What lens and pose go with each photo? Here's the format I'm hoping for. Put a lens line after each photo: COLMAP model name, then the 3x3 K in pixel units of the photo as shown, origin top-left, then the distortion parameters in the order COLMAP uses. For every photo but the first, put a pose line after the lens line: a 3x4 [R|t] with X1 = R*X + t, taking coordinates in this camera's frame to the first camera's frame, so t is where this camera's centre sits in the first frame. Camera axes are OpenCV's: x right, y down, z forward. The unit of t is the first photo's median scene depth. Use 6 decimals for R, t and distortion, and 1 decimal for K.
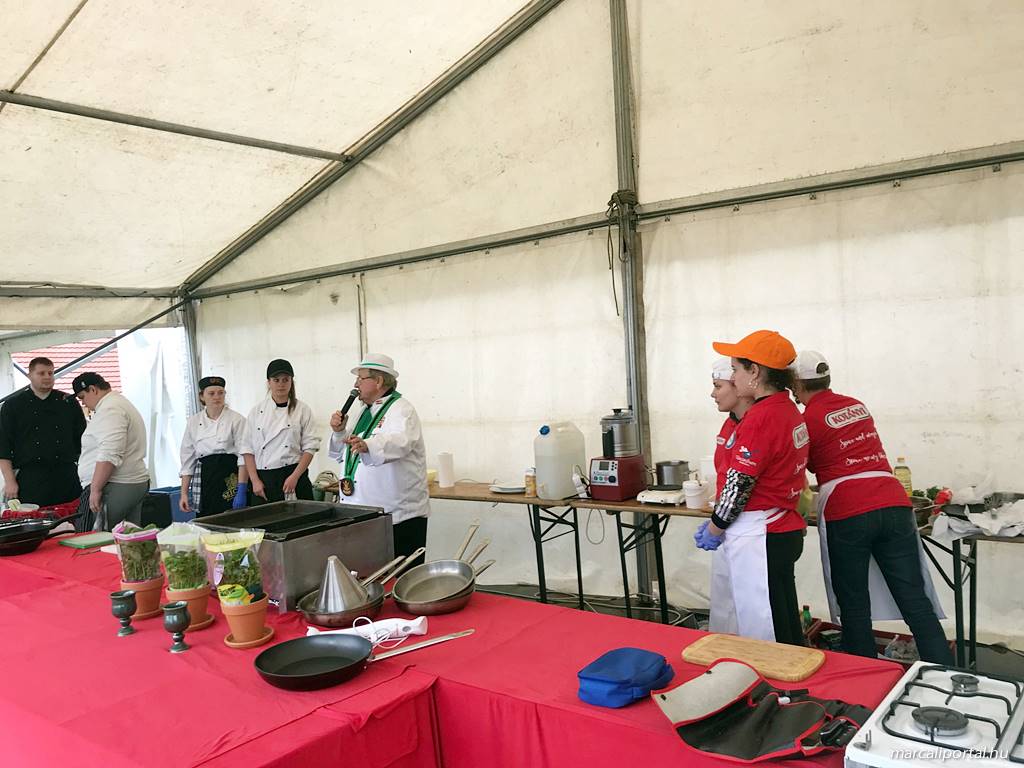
lens RADIAL K [[842.9, 0, 508.0], [0, 842.9, 385.8], [0, 0, 1]] dist [0.017413, 0.000703]
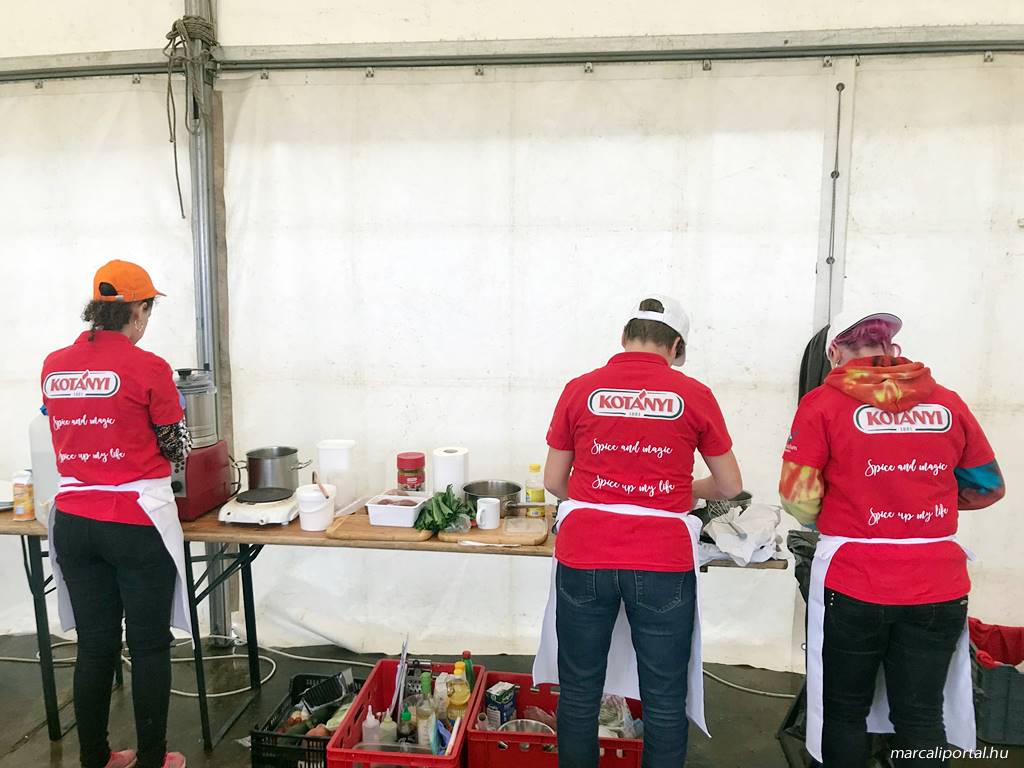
lens RADIAL K [[835.4, 0, 495.3], [0, 835.4, 381.4], [0, 0, 1]] dist [-0.001247, 0.014629]
pose [[0.872315, -0.004421, 0.488925, 0.027186], [-0.035156, 0.996804, 0.071738, -0.014037], [-0.487680, -0.079767, 0.869371, 0.331316]]
